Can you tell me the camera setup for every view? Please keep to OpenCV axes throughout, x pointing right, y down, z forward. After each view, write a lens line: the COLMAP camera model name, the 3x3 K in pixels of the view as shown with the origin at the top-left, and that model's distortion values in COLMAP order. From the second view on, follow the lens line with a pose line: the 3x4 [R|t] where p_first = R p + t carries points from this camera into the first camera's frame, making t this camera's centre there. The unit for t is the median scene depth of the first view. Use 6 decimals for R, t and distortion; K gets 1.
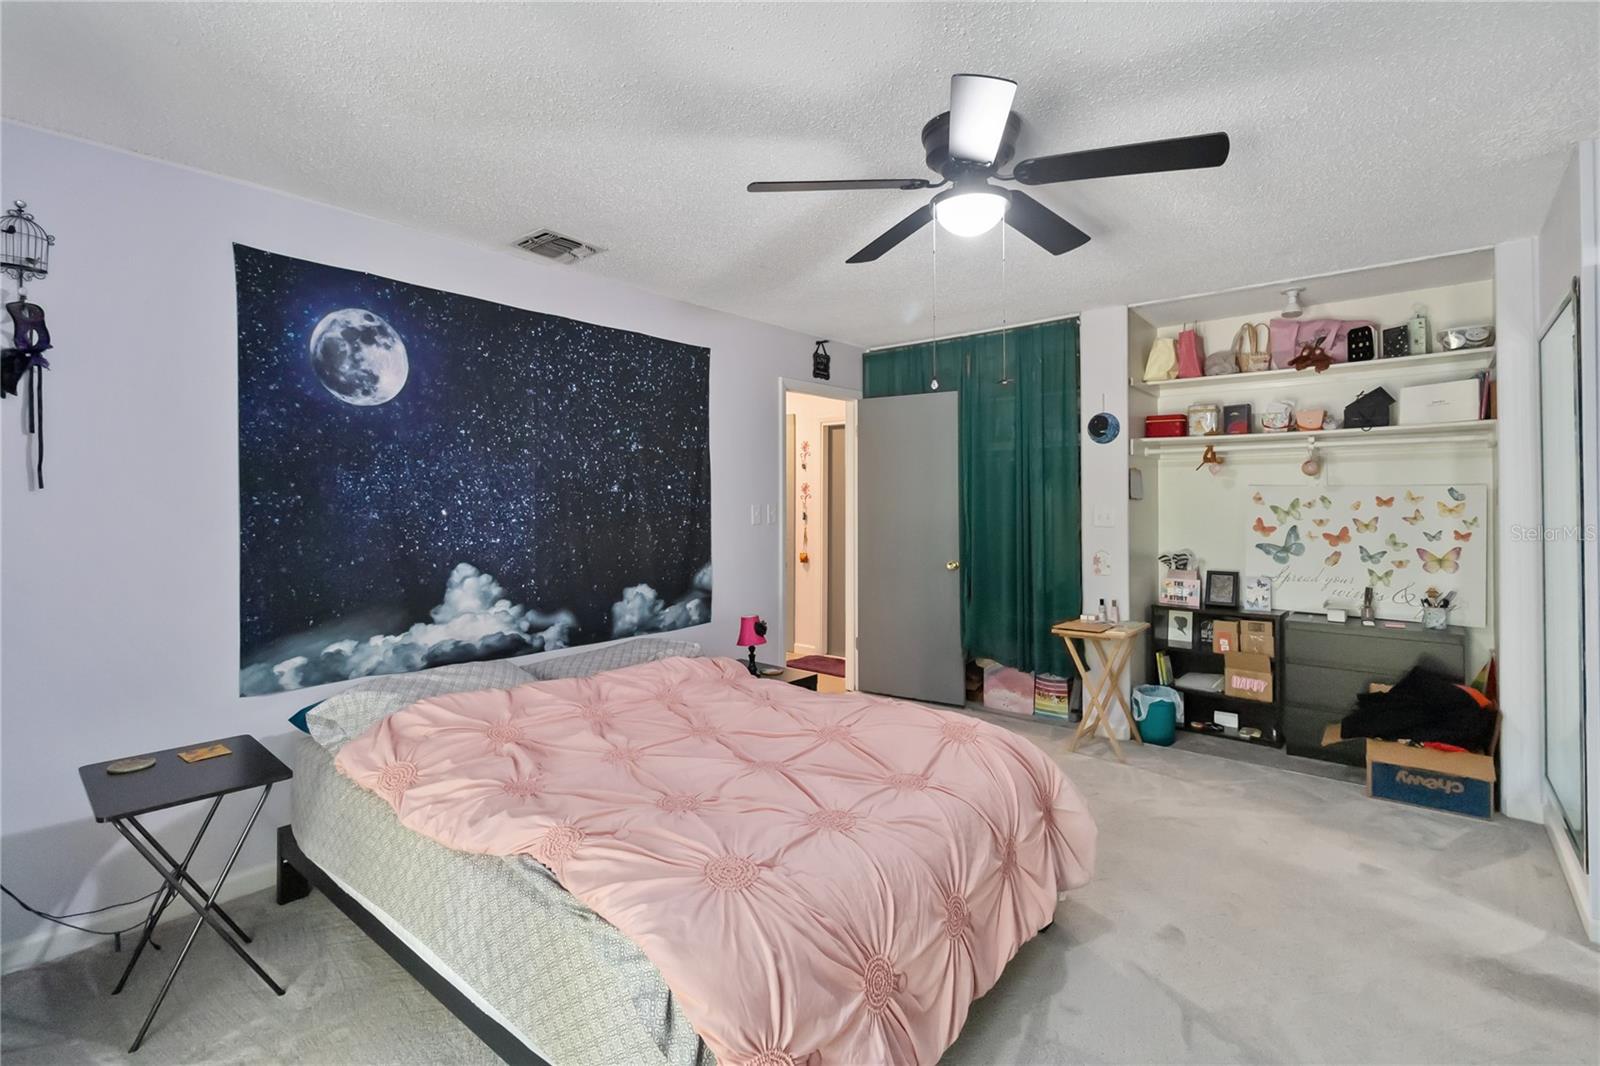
lens RADIAL K [[743.7, 0, 806.3], [0, 743.7, 505.1], [0, 0, 1]] dist [0.000417, 0.000536]
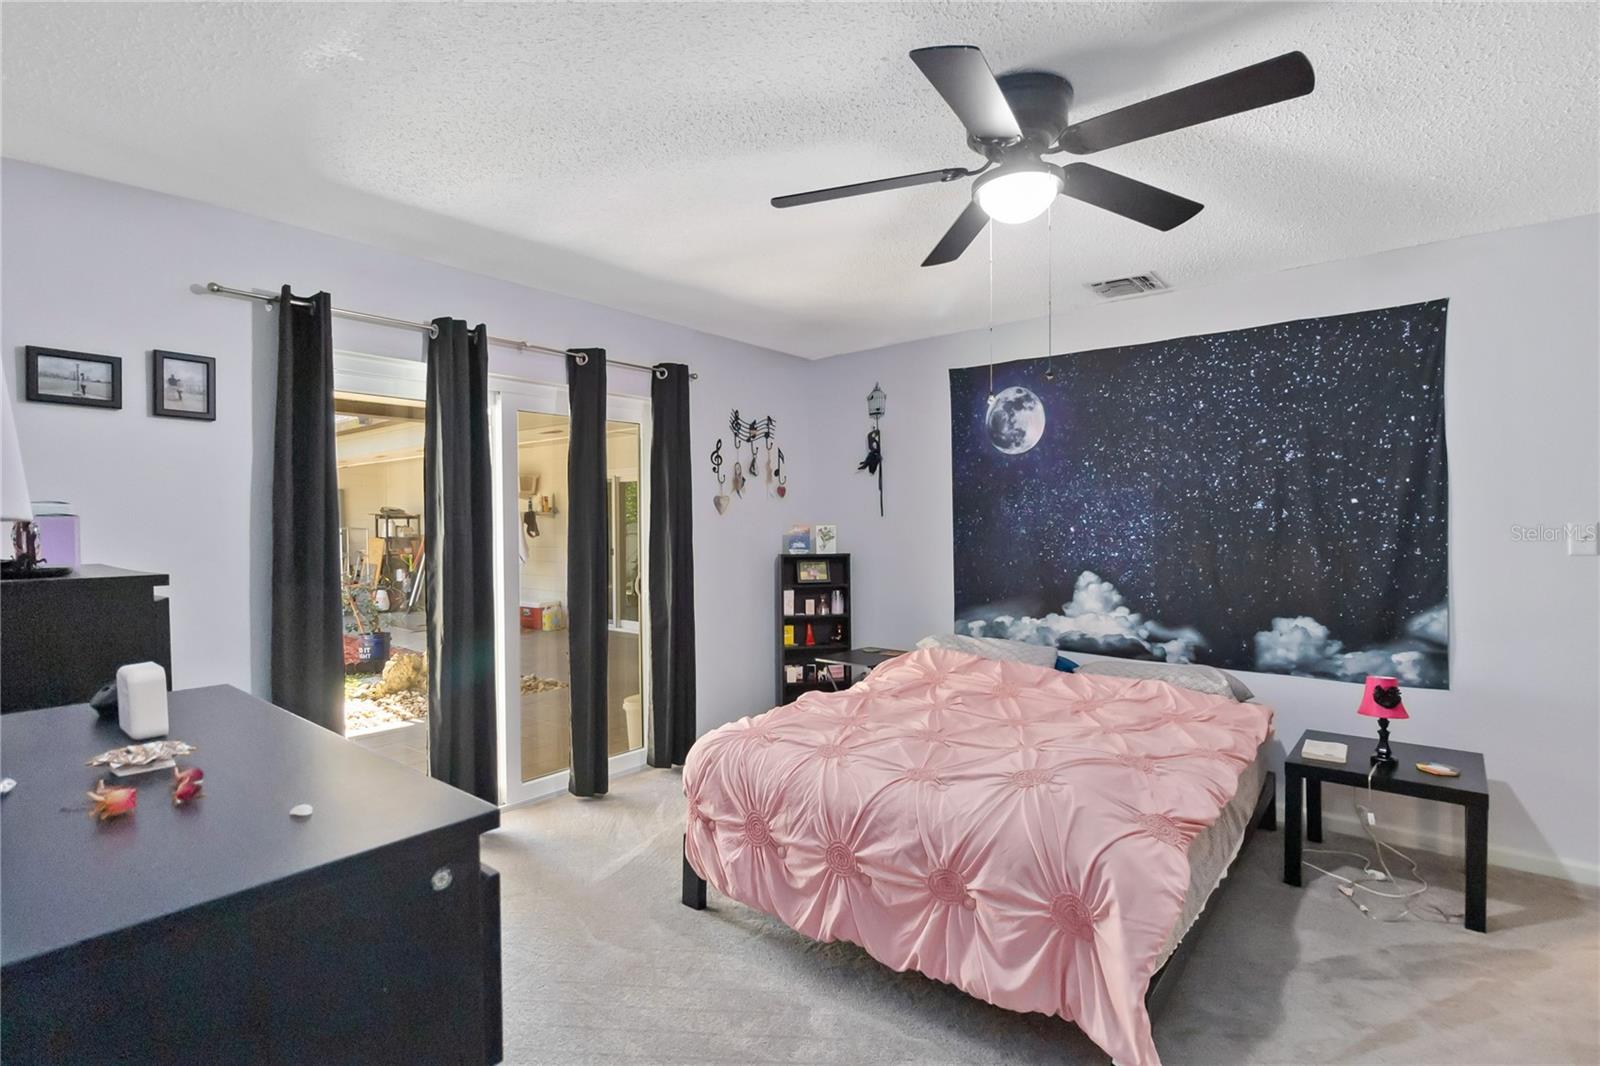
lens RADIAL K [[792.4, 0, 800.0], [0, 792.4, 533.0], [0, 0, 1]] dist [0.000120, 0.000071]
pose [[-0.003052, 0.018669, -0.999821, 0.796696], [0.006371, 0.999806, 0.018650, -0.011152], [0.999975, -0.006313, -0.003170, 0.504482]]
